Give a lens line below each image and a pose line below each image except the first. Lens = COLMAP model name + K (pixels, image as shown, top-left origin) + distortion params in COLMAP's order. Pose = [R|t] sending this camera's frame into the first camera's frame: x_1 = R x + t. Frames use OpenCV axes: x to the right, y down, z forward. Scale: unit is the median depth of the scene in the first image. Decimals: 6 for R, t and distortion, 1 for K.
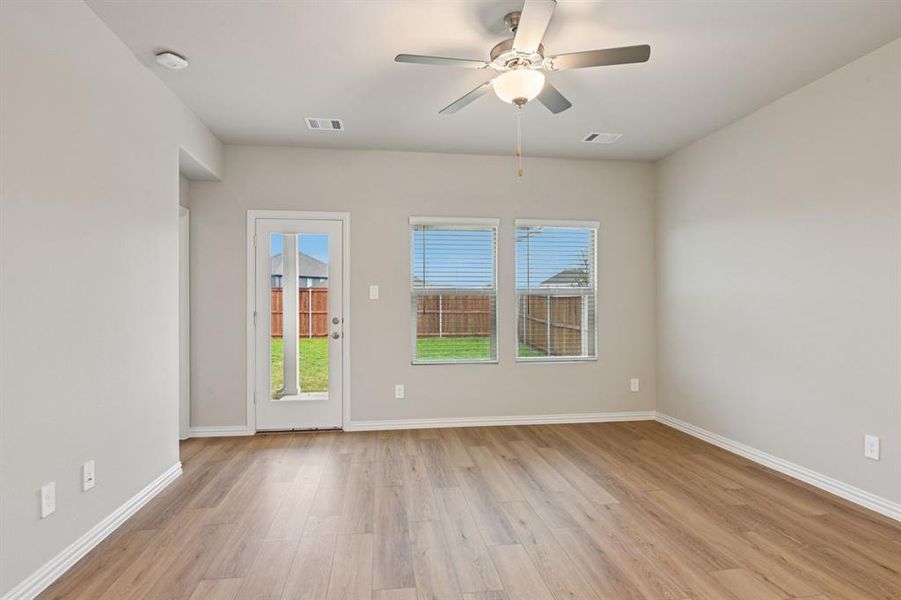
lens RADIAL K [[491.2, 0, 445.8], [0, 491.2, 302.6], [0, 0, 1]] dist [0.007538, -0.002723]
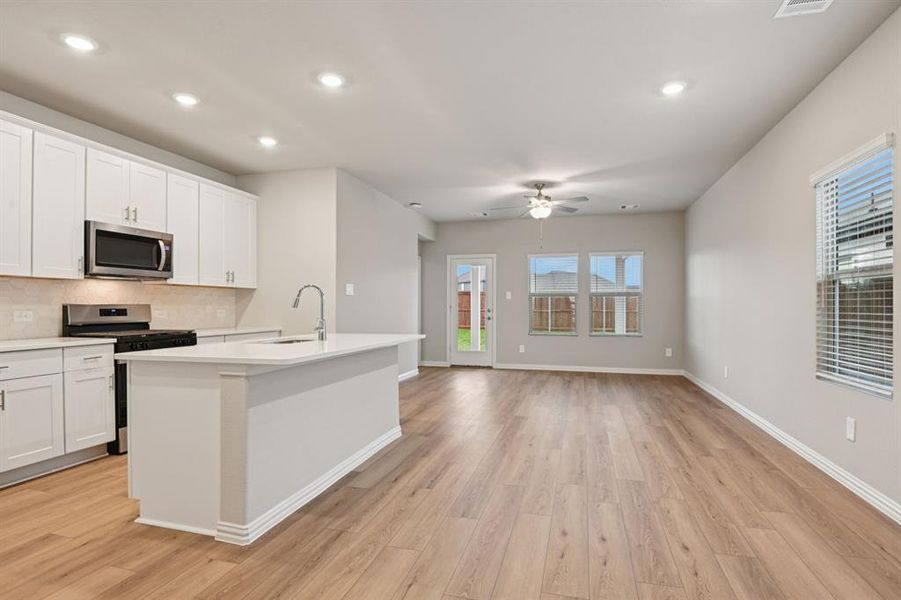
lens RADIAL K [[463.8, 0, 446.6], [0, 463.8, 307.5], [0, 0, 1]] dist [-0.003584, -0.001533]
pose [[0.911270, 0.004129, -0.411789, 0.373047], [-0.001425, 0.999975, 0.006874, 0.012724], [0.411807, -0.005677, 0.911253, -0.724752]]
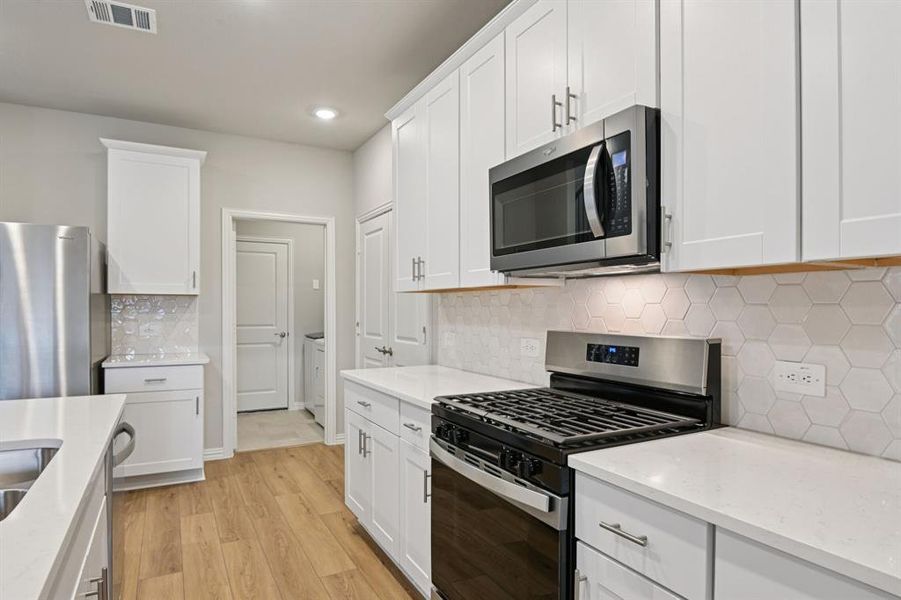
lens RADIAL K [[517.8, 0, 455.8], [0, 517.8, 311.6], [0, 0, 1]] dist [-0.019244, 0.002359]
pose [[-0.934986, 0.001644, -0.354680, -0.304718], [0.000369, 0.999993, 0.003661, -0.005824], [0.354683, 0.003292, -0.934981, 0.145614]]
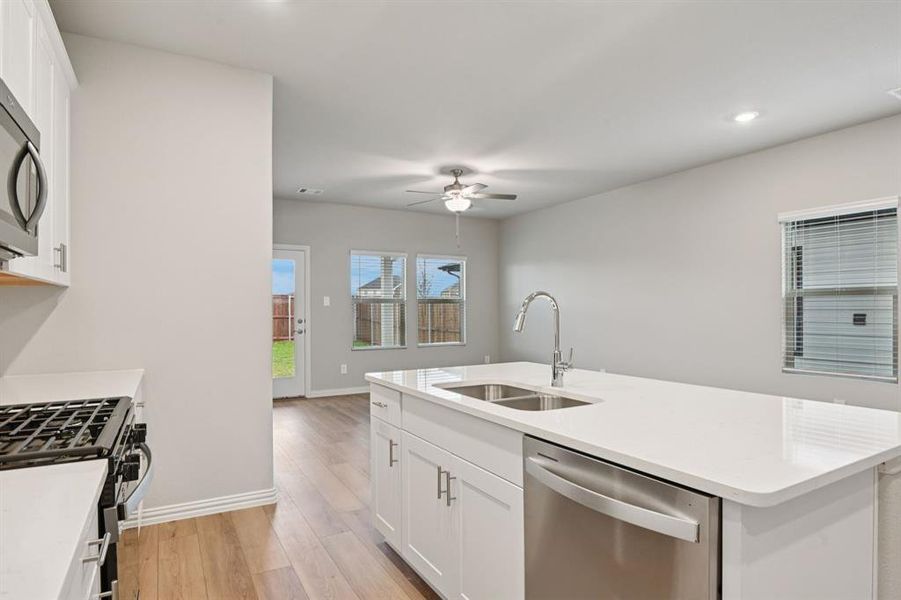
lens RADIAL K [[510.8, 0, 442.2], [0, 510.8, 297.4], [0, 0, 1]] dist [-0.018059, -0.002028]
pose [[0.933688, 0.005586, 0.358043, -0.371839], [0.001556, 0.999806, -0.019655, -0.002314], [-0.358083, 0.018909, 0.933498, -0.536912]]
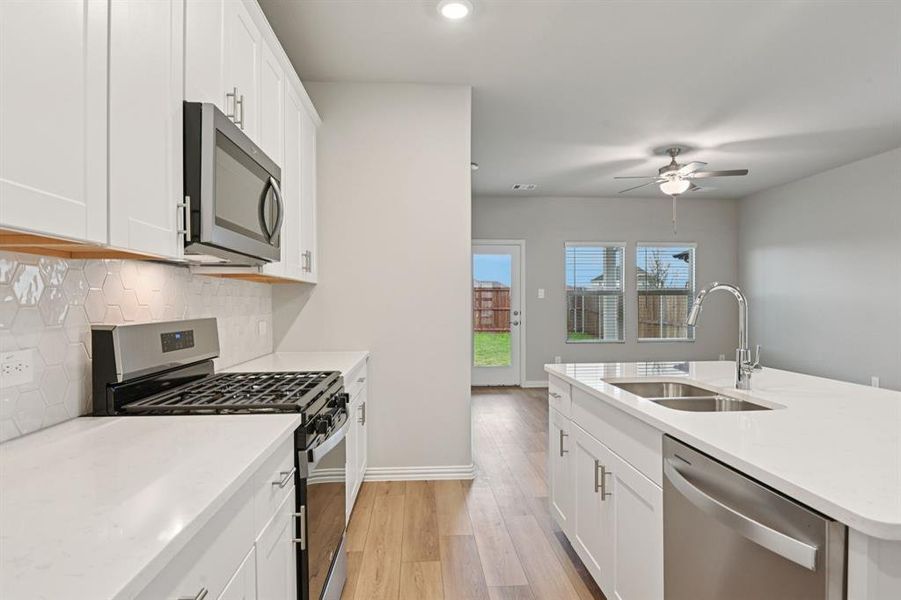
lens RADIAL K [[510.8, 0, 433.1], [0, 510.8, 291.5], [0, 0, 1]] dist [-0.018059, -0.002028]
pose [[0.995239, -0.004771, -0.097347, -0.322624], [0.003100, 0.999845, -0.017310, -0.002132], [0.097414, 0.016926, 0.995100, -0.565494]]
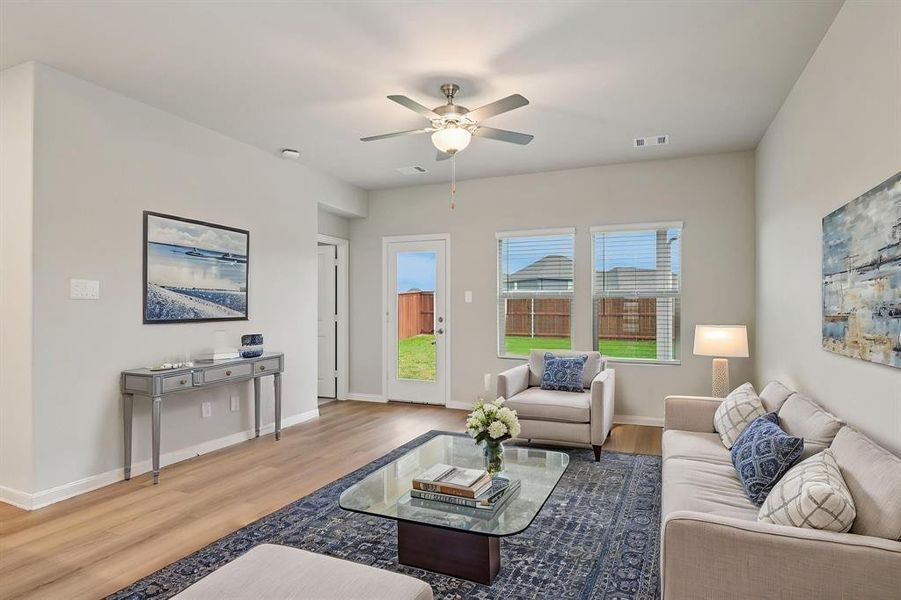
lens RADIAL K [[491.2, 0, 446.0], [0, 491.2, 303.0], [0, 0, 1]] dist [0.007538, -0.002723]
pose [[0.851289, -0.003610, -0.524684, 0.451931], [0.001354, 0.999988, -0.004683, 0.000334], [0.524695, 0.003276, 0.851284, -0.068008]]
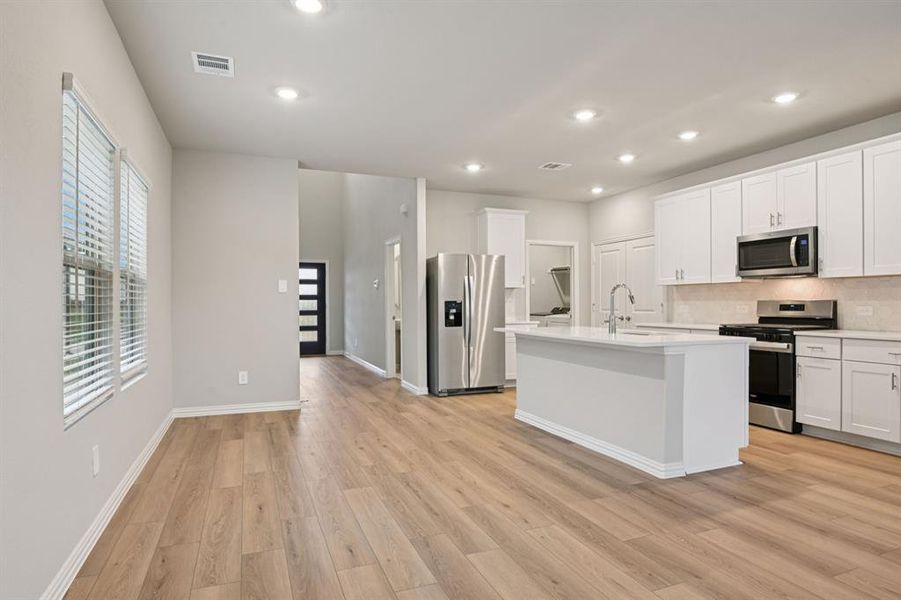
lens RADIAL K [[510.8, 0, 458.0], [0, 510.8, 306.6], [0, 0, 1]] dist [-0.018059, -0.002028]
pose [[-0.967922, 0.004619, -0.251210, 0.379735], [0.003706, 0.999985, 0.004108, 0.019858], [0.251225, 0.003046, -0.967924, 0.662396]]
